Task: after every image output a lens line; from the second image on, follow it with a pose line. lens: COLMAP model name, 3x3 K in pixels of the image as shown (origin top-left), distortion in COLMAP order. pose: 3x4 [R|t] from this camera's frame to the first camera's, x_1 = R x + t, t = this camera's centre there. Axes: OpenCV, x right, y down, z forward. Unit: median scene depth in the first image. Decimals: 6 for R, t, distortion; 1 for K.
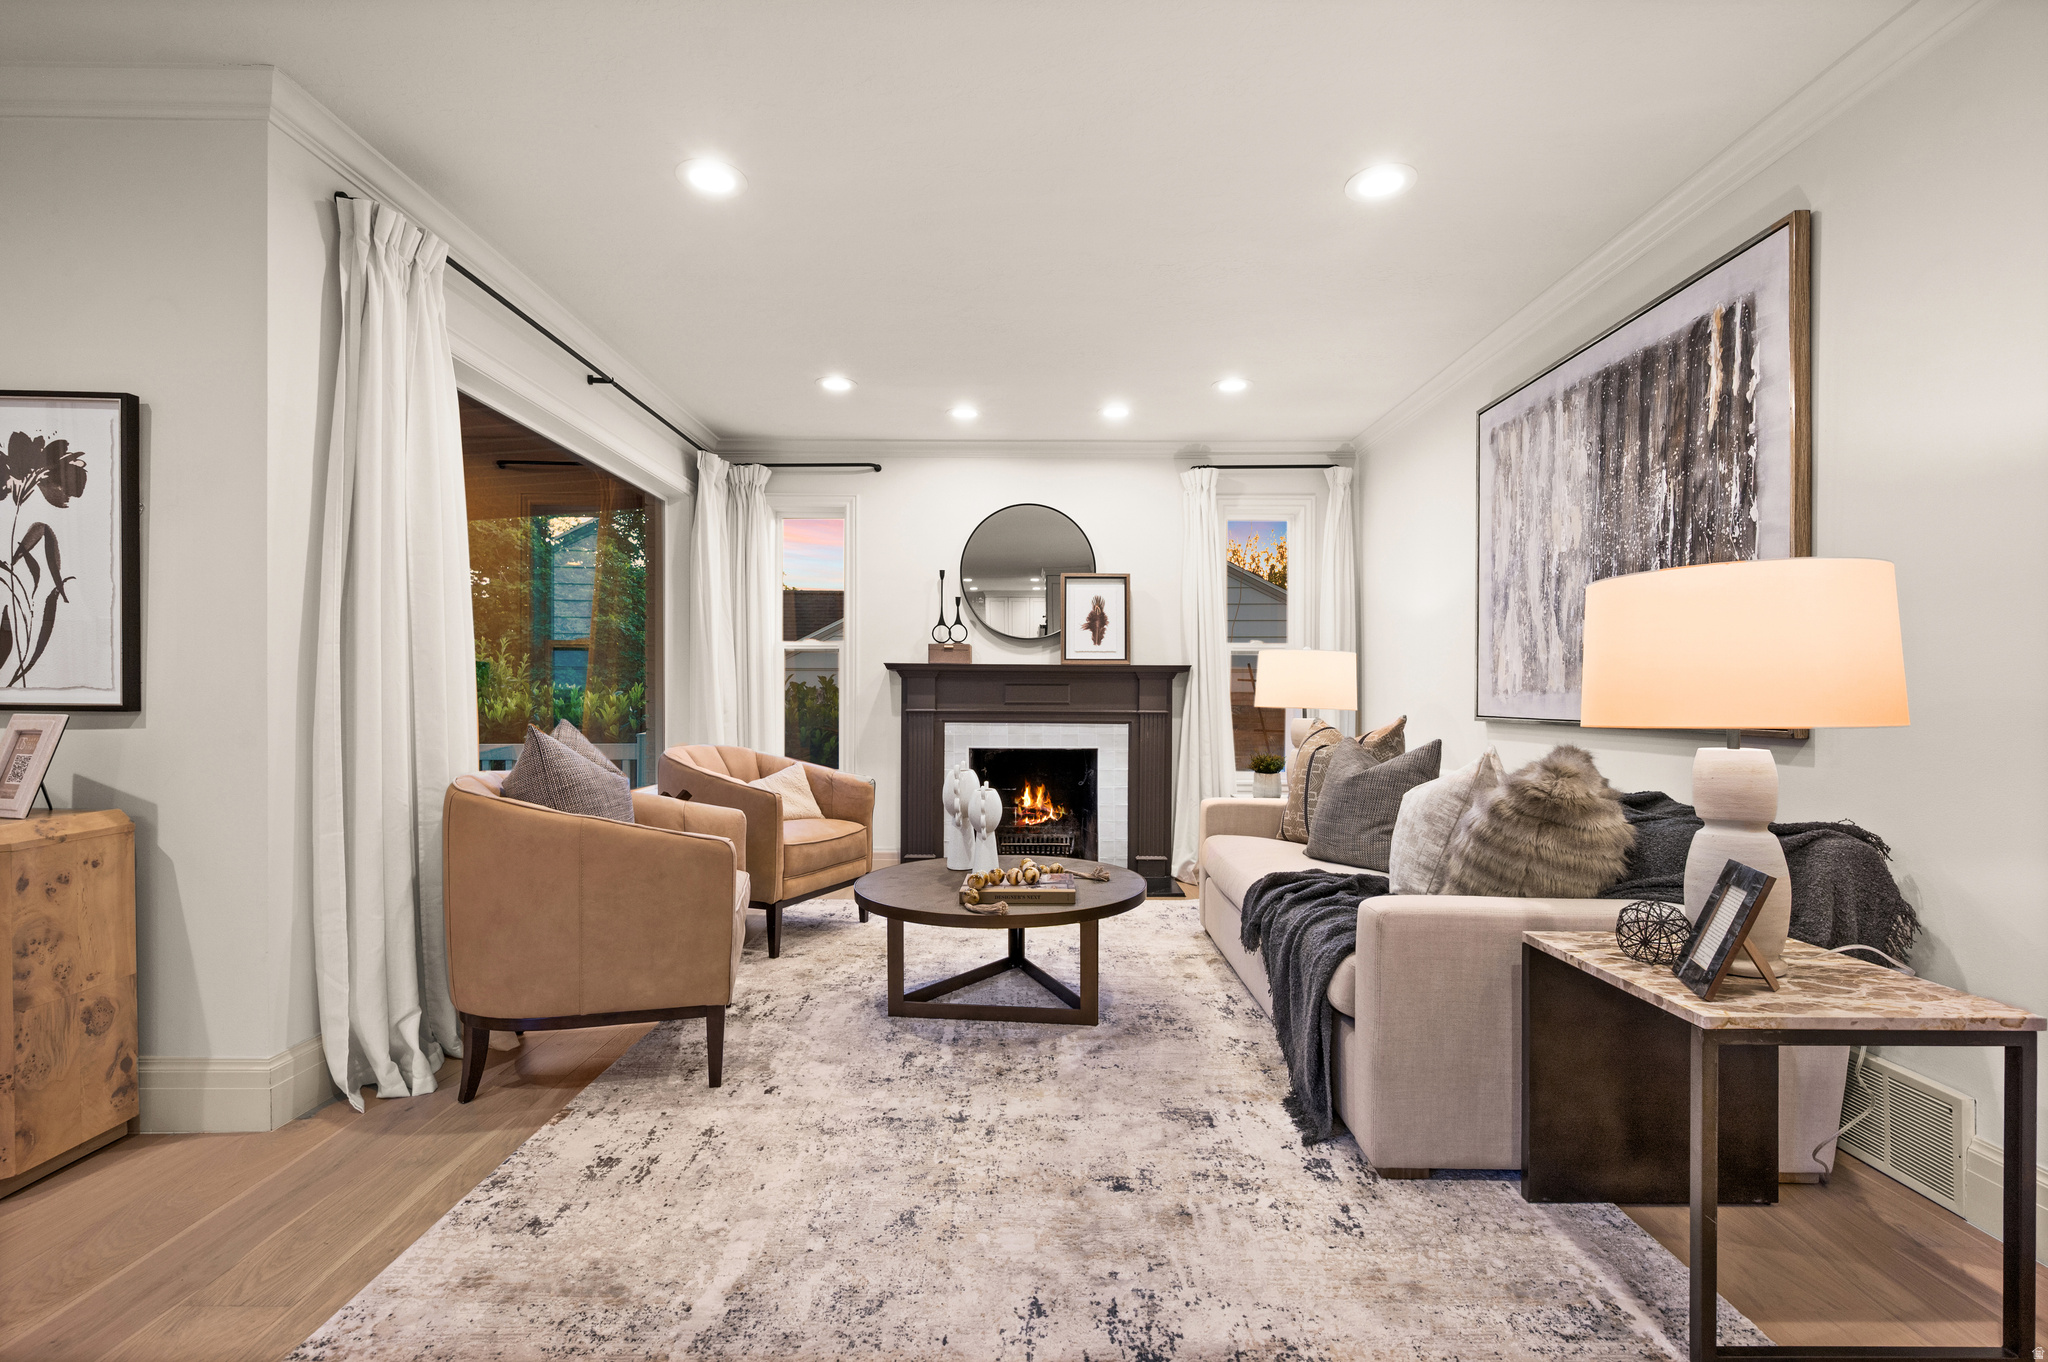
lens RADIAL K [[933.8, 0, 1018.9], [0, 933.8, 690.7], [0, 0, 1]] dist [0.003186, -0.000221]
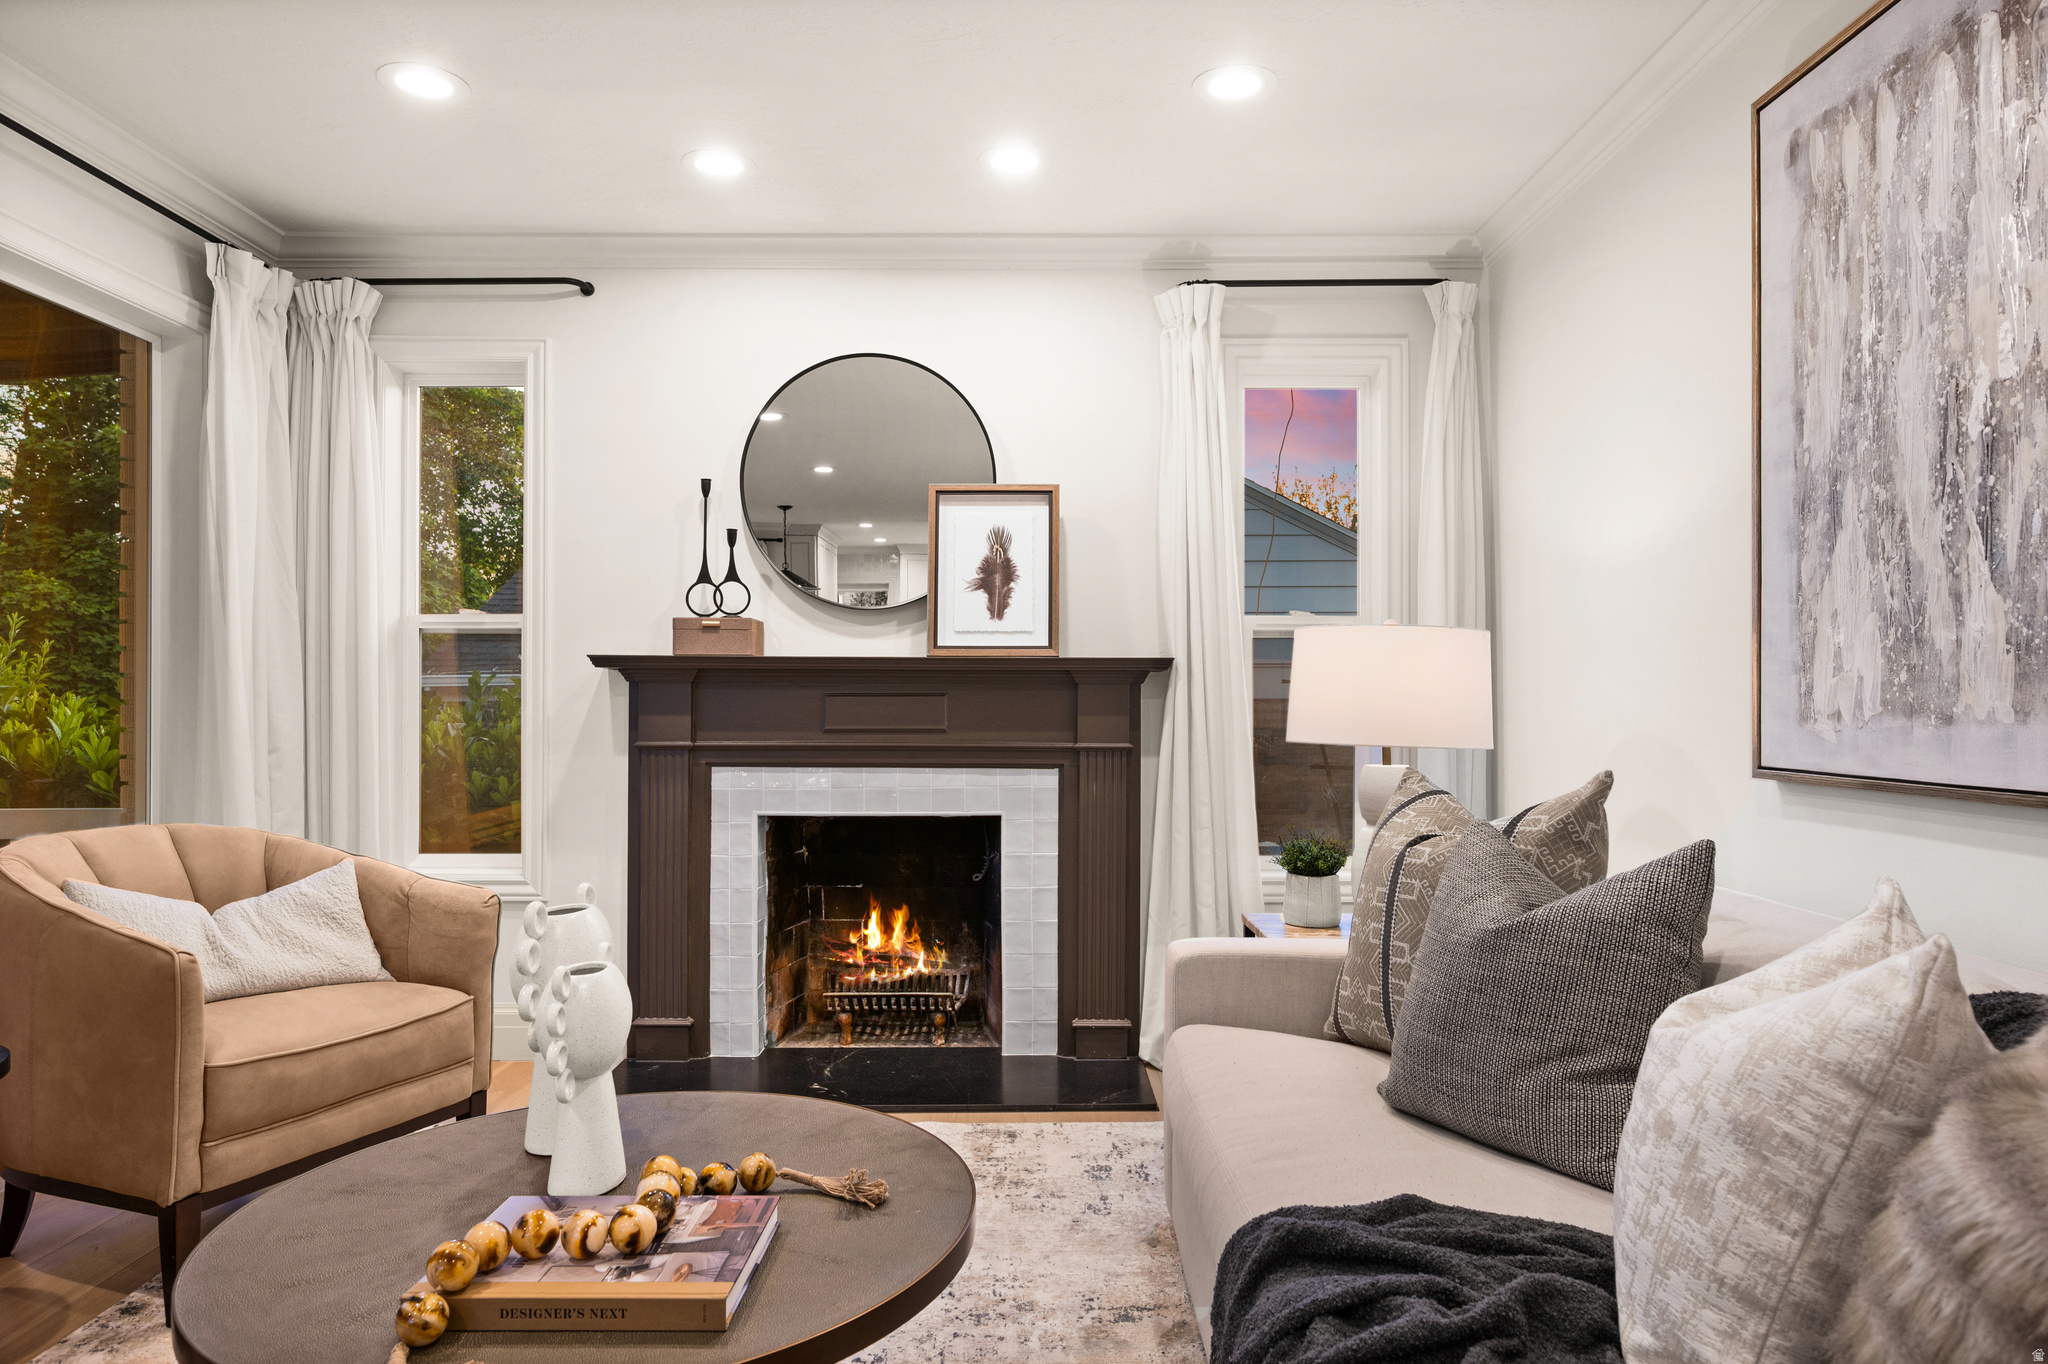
lens RADIAL K [[1251.0, 0, 1026.8], [0, 1251.0, 679.5], [0, 0, 1]] dist [-0.004974, 0.003225]
pose [[0.999989, -0.002622, 0.003864, 0.104159], [0.002661, 0.999947, -0.009935, -0.008629], [-0.003838, 0.009945, 0.999943, 0.312710]]
